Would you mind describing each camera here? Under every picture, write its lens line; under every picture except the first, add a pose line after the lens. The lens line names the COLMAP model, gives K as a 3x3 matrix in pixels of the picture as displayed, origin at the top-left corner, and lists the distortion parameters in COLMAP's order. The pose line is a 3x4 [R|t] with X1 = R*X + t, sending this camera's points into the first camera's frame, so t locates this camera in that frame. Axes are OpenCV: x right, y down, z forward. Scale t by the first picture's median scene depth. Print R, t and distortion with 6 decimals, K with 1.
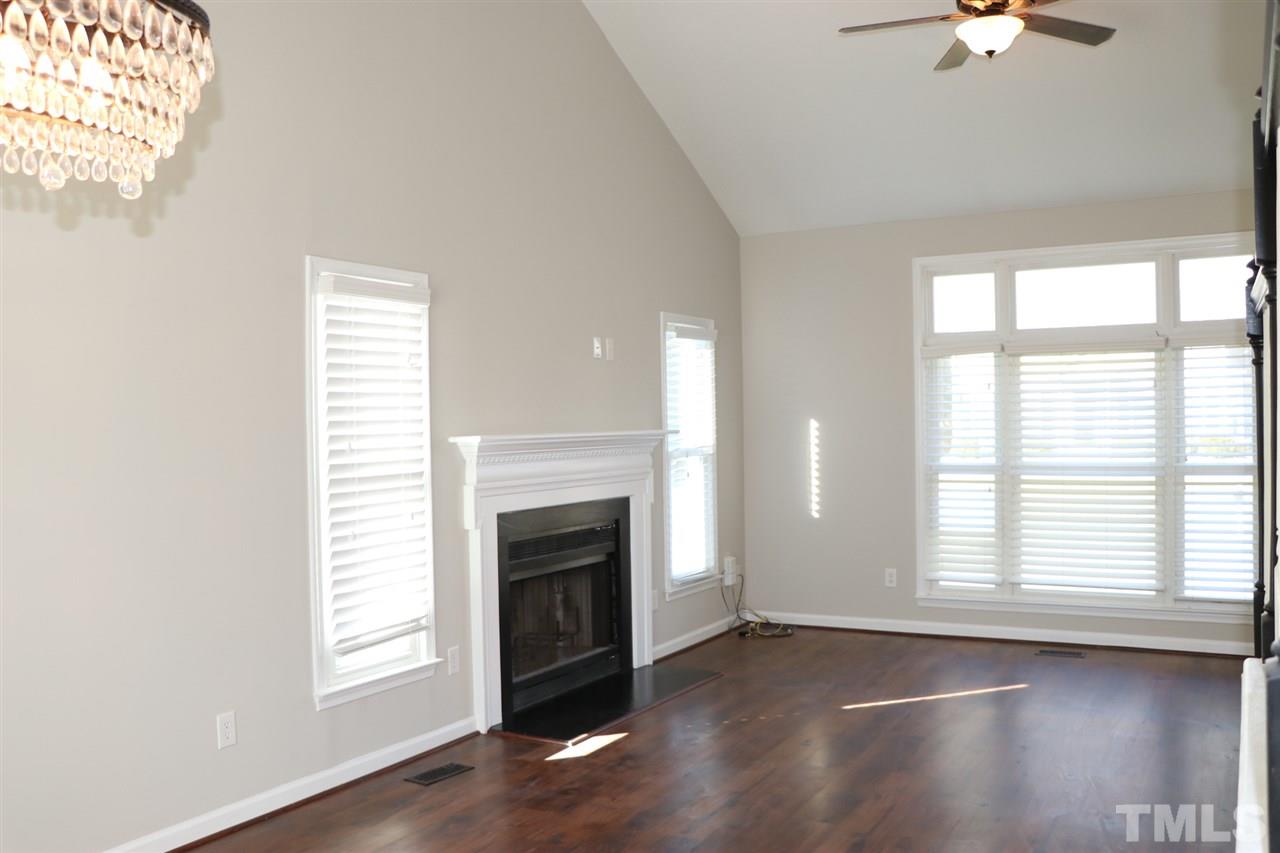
lens RADIAL K [[1122.7, 0, 640.0], [0, 1122.7, 426.5], [0, 0, 1]] dist [-0.121586, 0.003509]
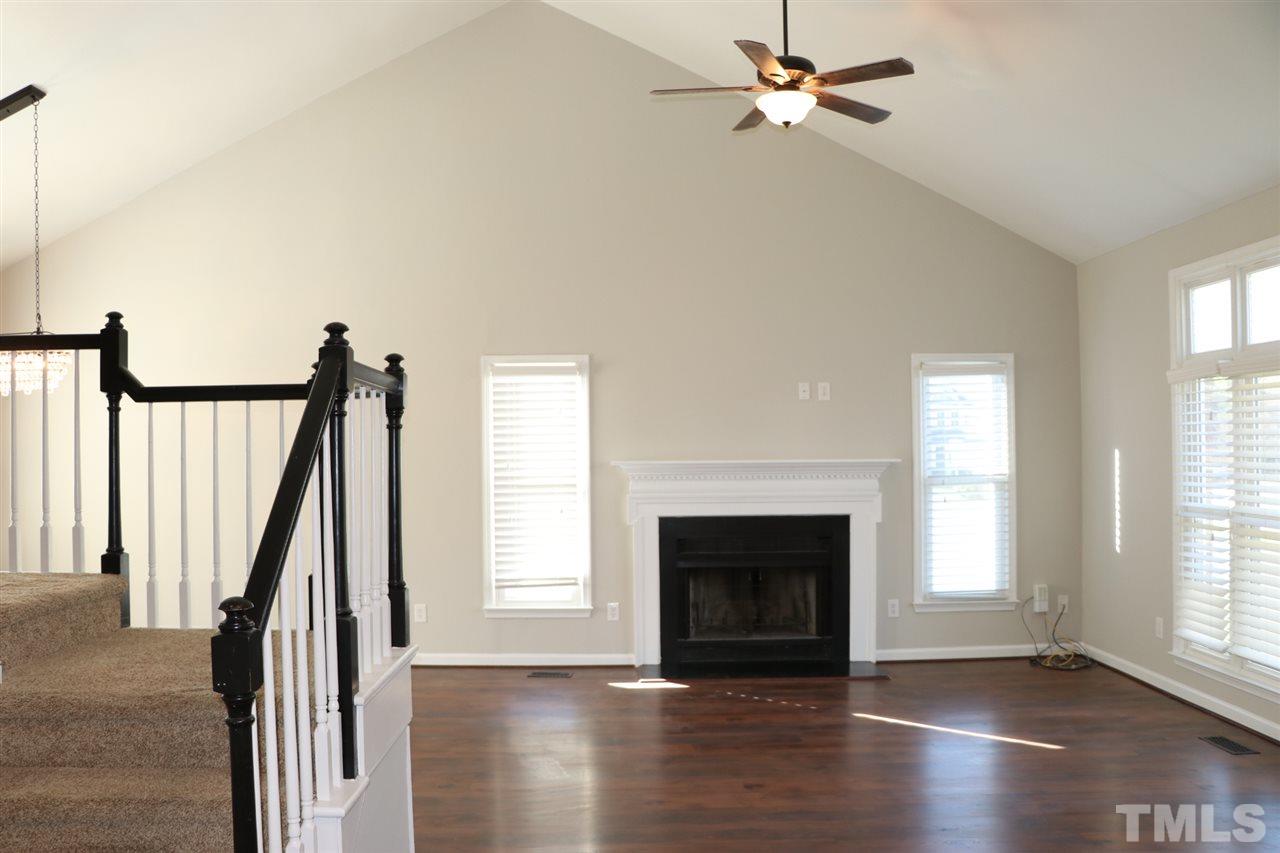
lens RADIAL K [[1058.0, 0, 622.2], [0, 1058.0, 428.1], [0, 0, 1]] dist [-0.188147, 0.160660]
pose [[0.497690, -0.001830, -0.867353, 1.019682], [-0.004690, 0.999977, -0.004801, -0.027098], [0.867342, 0.006457, 0.497670, 0.298709]]
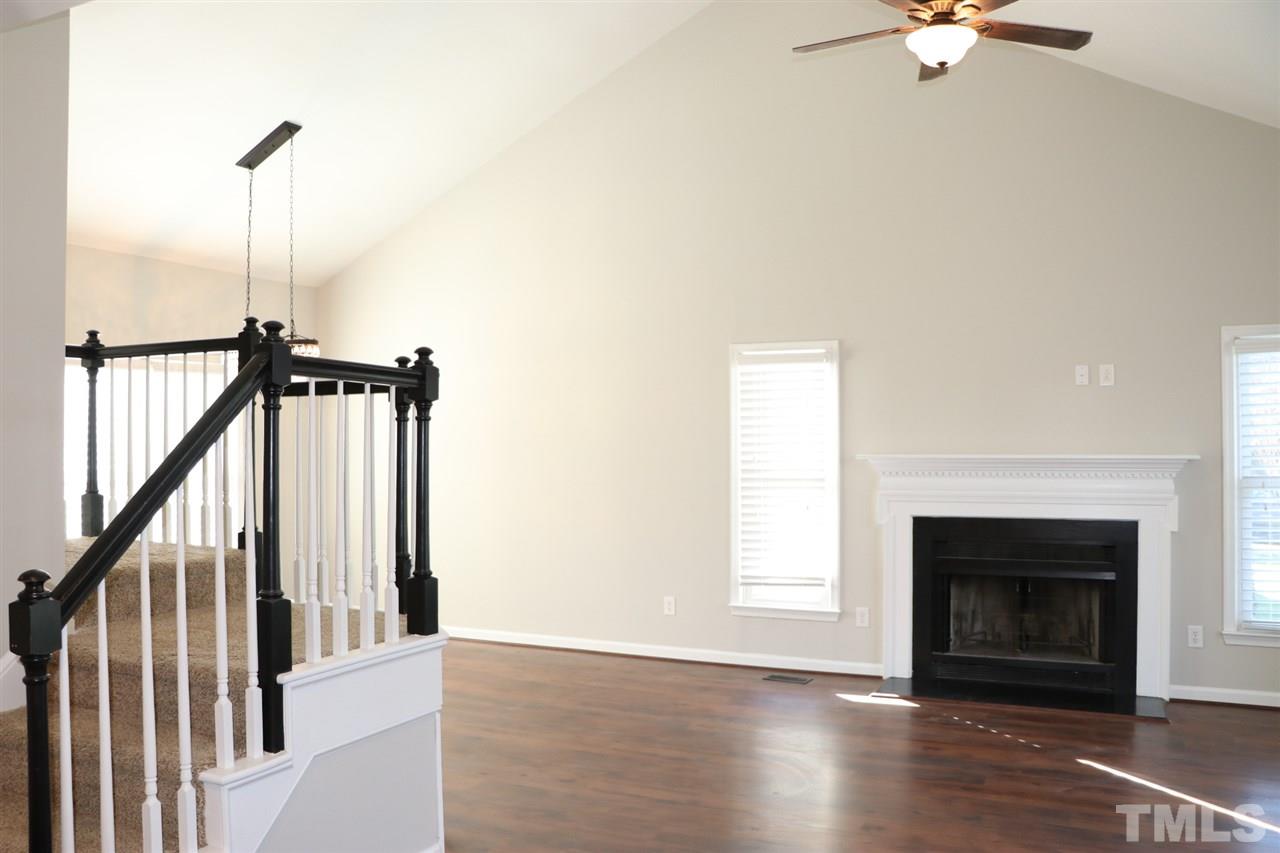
lens RADIAL K [[1058.0, 0, 622.2], [0, 1058.0, 428.1], [0, 0, 1]] dist [-0.188147, 0.160660]
pose [[0.066612, 0.006171, -0.997760, 1.057801], [-0.003195, 0.999977, 0.005971, -0.028888], [0.997774, 0.002790, 0.066630, 0.594879]]
